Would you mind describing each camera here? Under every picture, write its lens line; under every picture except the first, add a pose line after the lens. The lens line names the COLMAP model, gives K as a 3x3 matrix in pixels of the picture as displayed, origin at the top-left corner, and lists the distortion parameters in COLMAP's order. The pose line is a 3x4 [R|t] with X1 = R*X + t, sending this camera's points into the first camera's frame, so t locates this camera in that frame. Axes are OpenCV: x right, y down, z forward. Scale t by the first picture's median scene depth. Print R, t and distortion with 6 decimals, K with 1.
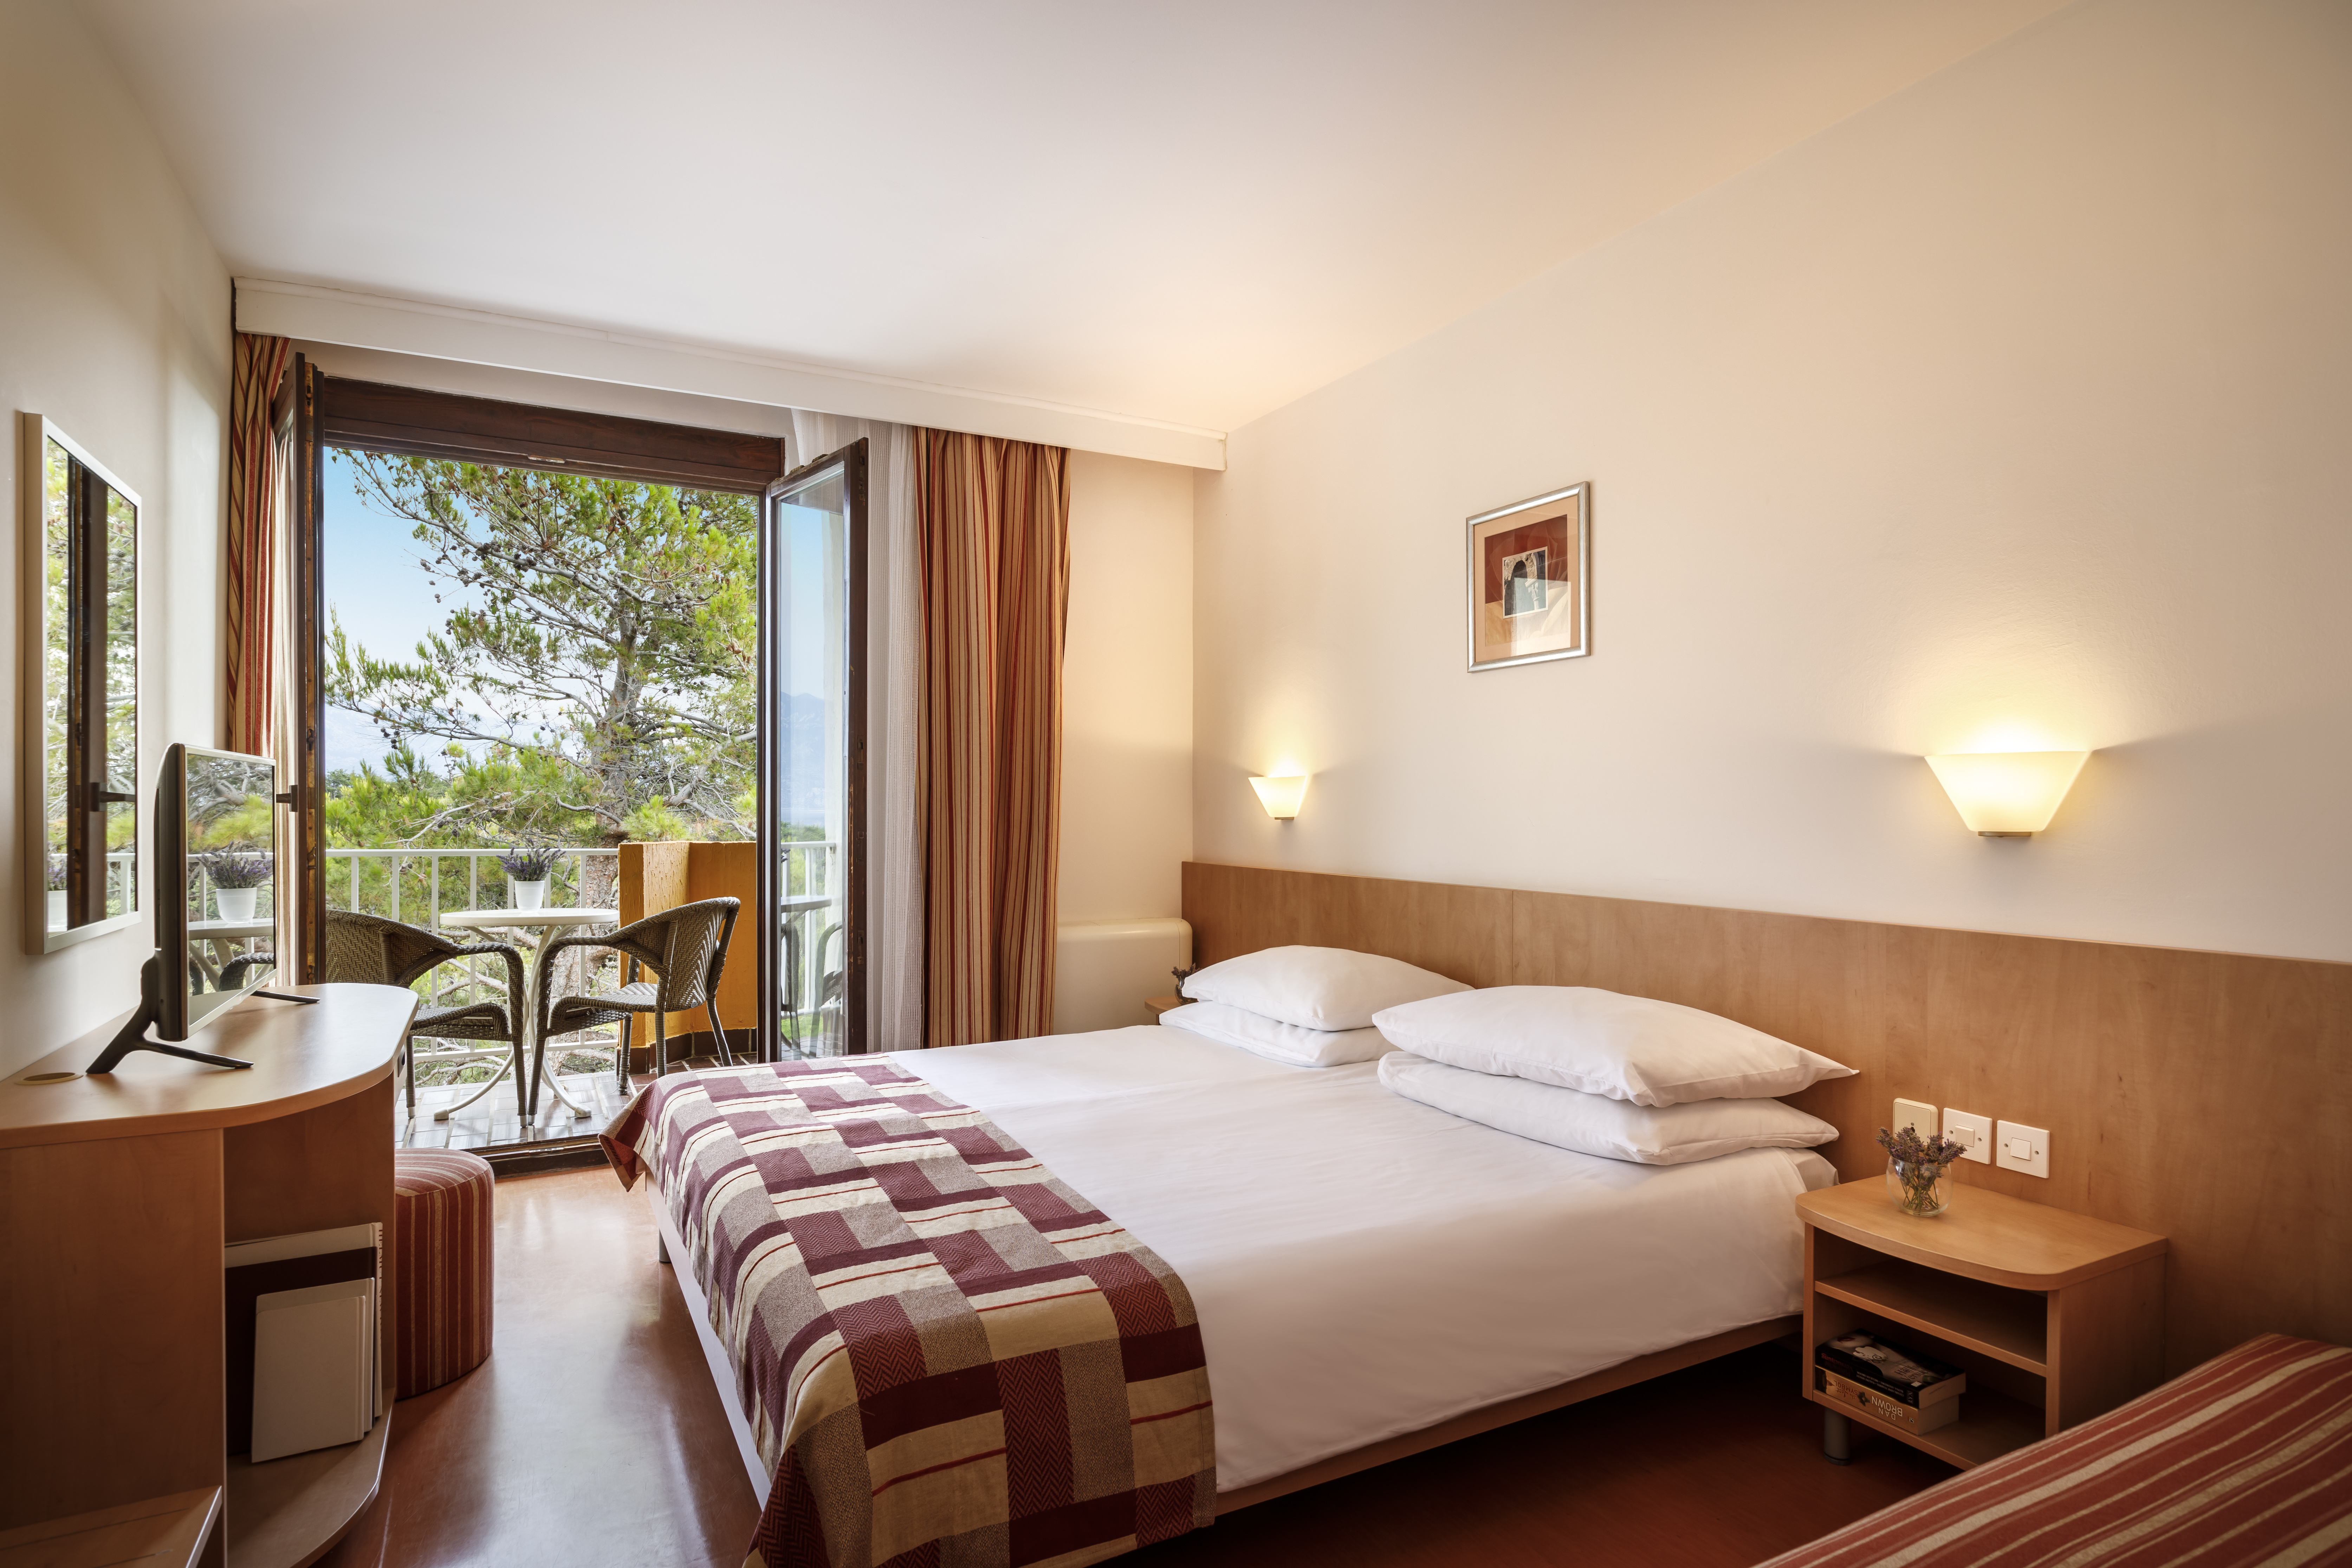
lens RADIAL K [[1248.6, 0, 1186.0], [0, 1248.6, 768.0], [0, 0, 1]] dist [0.002226, 0.000509]
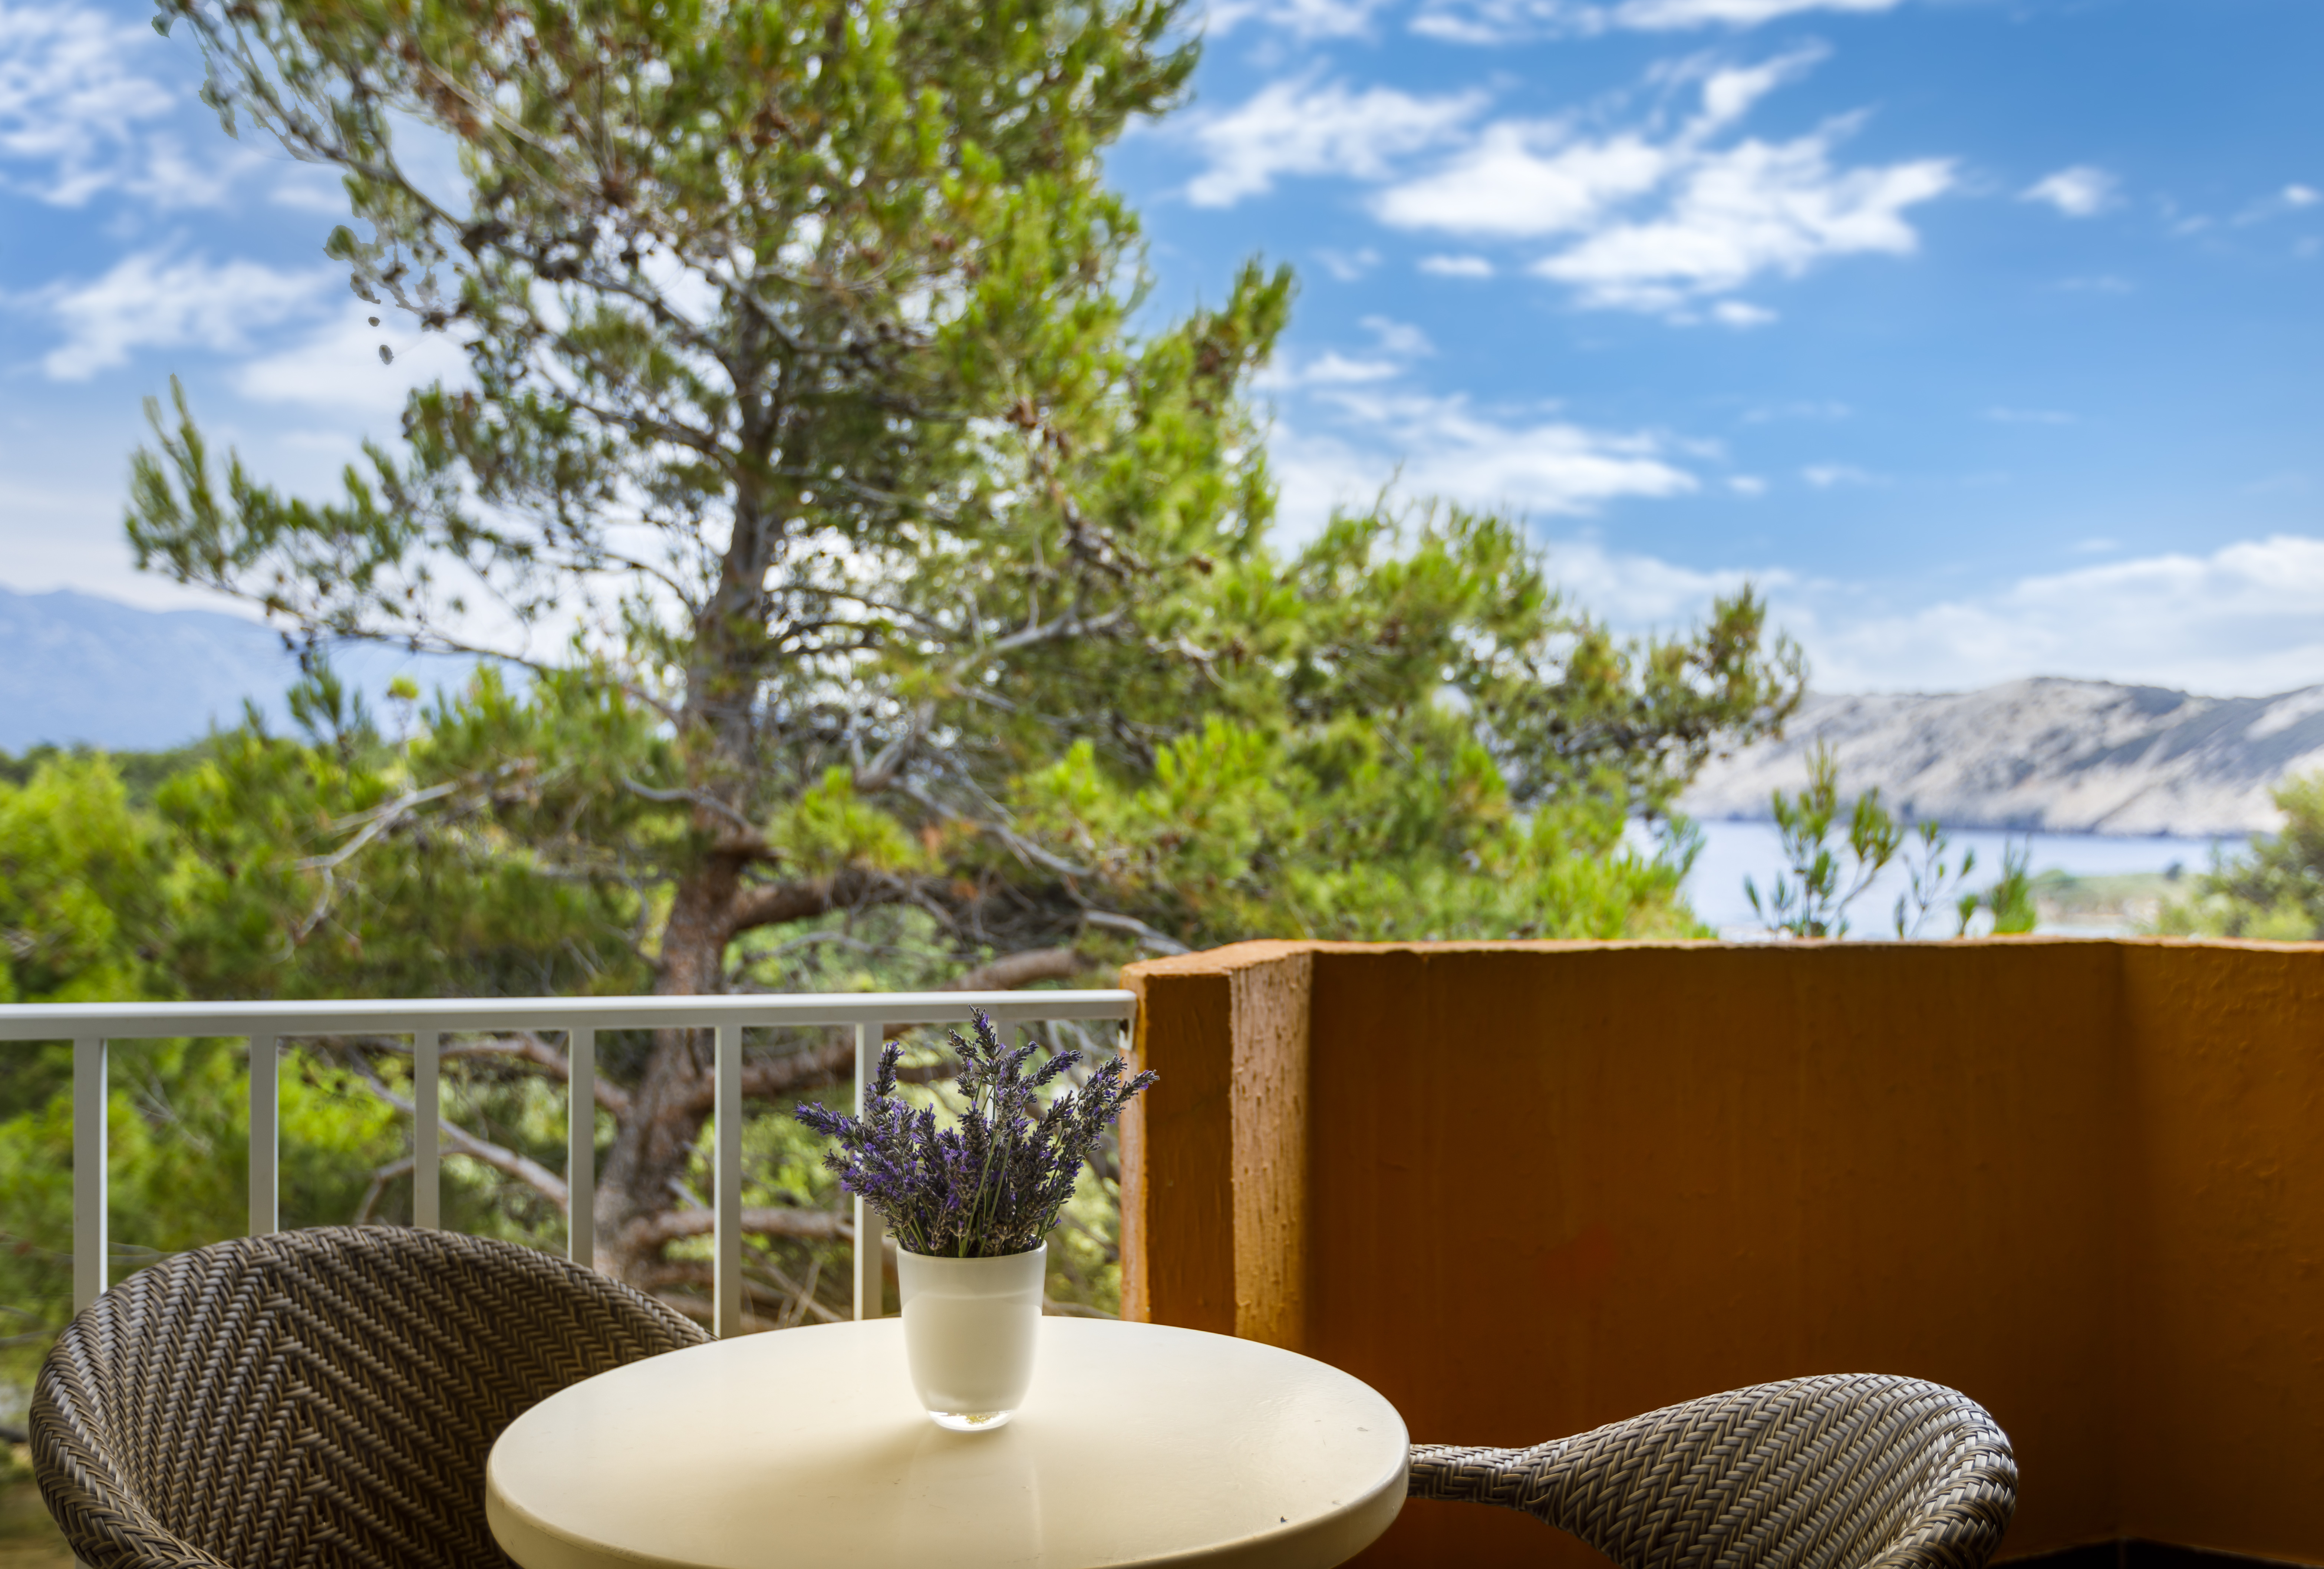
lens RADIAL K [[1938.7, 0, 1161.1], [0, 1938.7, 795.9], [0, 0, 1]] dist [0.033625, 0.001460]
pose [[0.986953, 0.007562, -0.160830, -0.173164], [-0.003320, 0.999640, 0.026627, 0.011579], [0.160973, -0.025746, 0.986623, 0.290269]]
